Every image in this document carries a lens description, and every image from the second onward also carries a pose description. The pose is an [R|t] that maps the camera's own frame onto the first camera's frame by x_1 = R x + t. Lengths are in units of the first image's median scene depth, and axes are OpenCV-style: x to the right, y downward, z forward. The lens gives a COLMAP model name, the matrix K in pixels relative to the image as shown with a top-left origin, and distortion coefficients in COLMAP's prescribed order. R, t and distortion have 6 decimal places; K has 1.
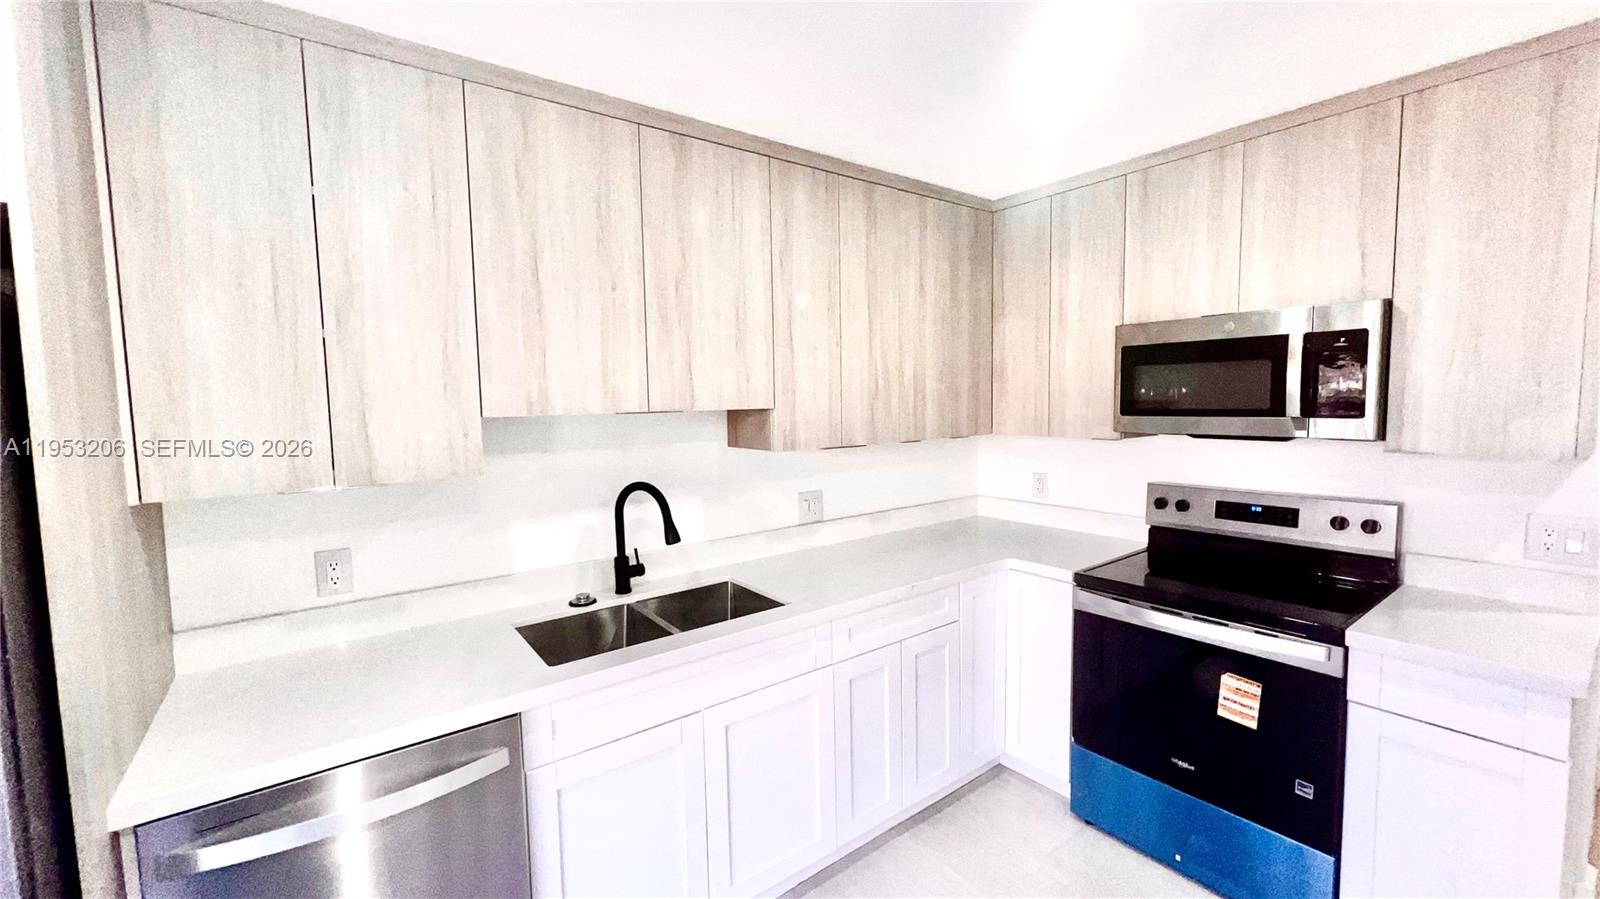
lens RADIAL K [[639.0, 0, 807.1], [0, 639.0, 446.0], [0, 0, 1]] dist [-0.002761, -0.000145]
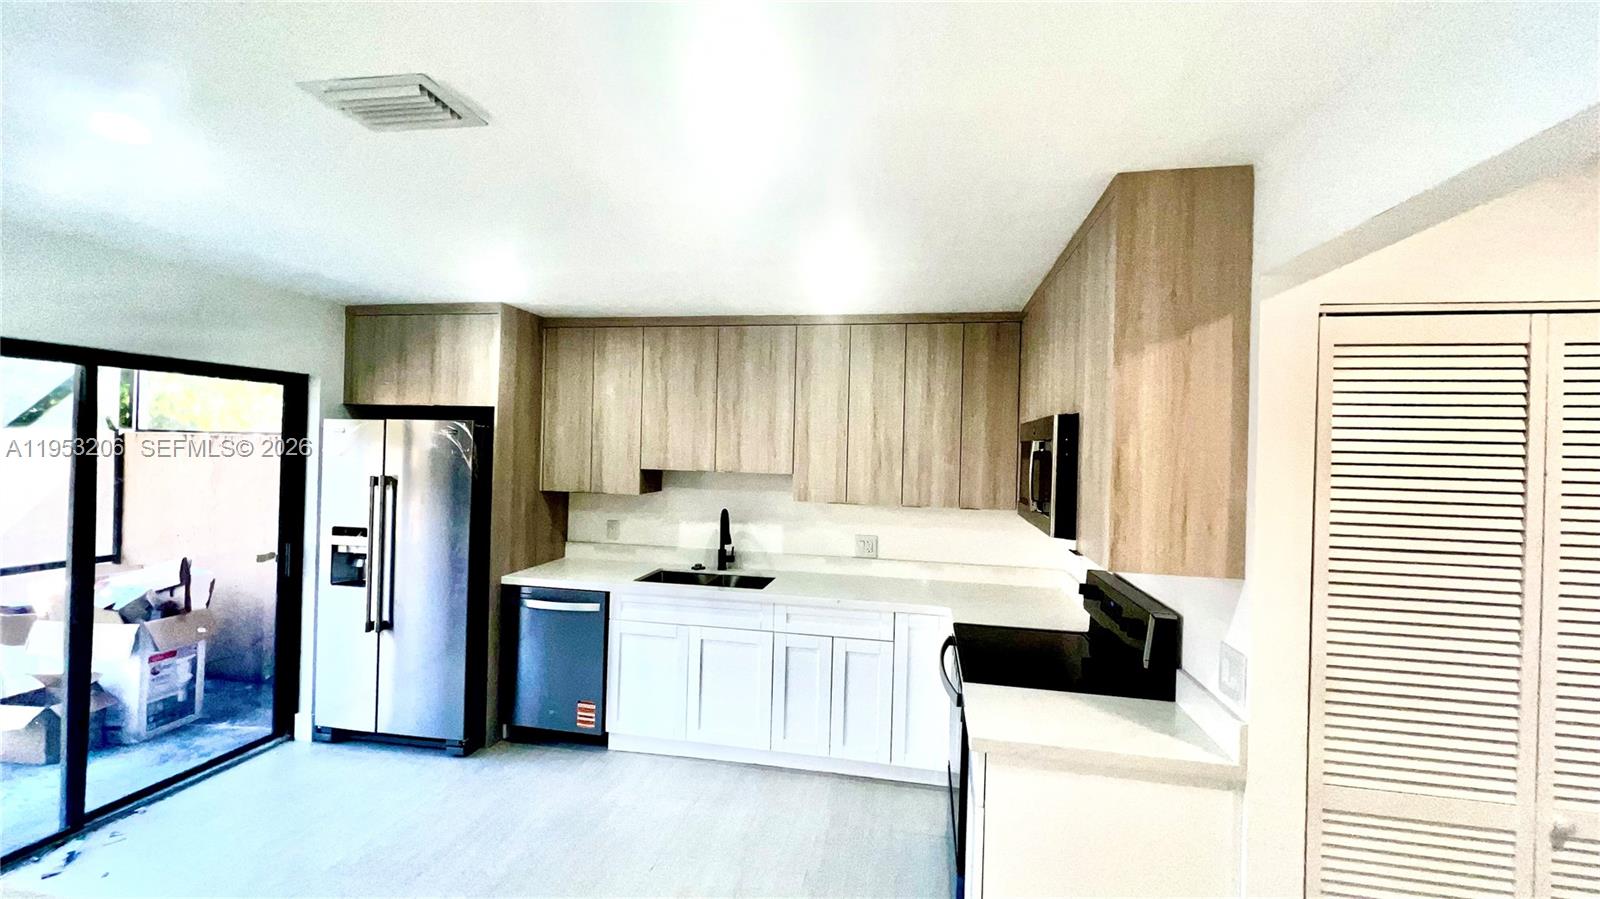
lens RADIAL K [[639.0, 0, 804.3], [0, 639.0, 446.4], [0, 0, 1]] dist [-0.002761, -0.000145]
pose [[0.659918, 0.031945, -0.750658, 1.202337], [-0.096657, 0.994403, -0.042655, -0.062464], [0.745094, 0.100706, 0.659312, -0.059361]]
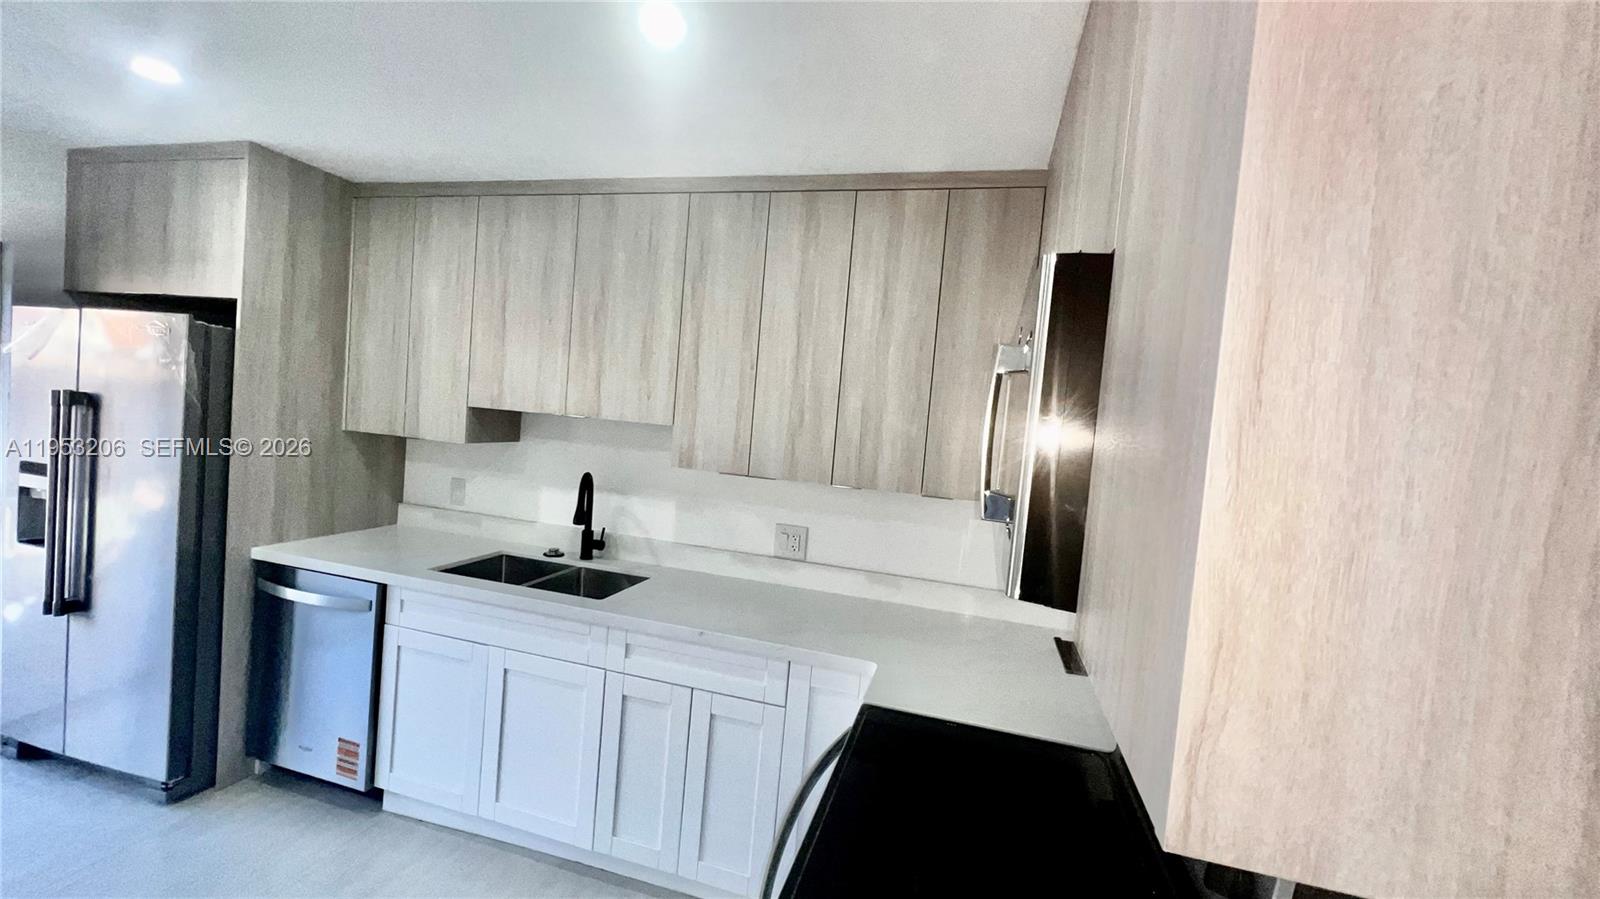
lens RADIAL K [[639.0, 0, 803.7], [0, 639.0, 446.8], [0, 0, 1]] dist [-0.002761, -0.000145]
pose [[0.591804, 0.104683, -0.799255, 0.940272], [-0.158654, 0.987263, 0.011833, -0.071461], [0.790314, 0.119802, 0.600875, 0.544081]]
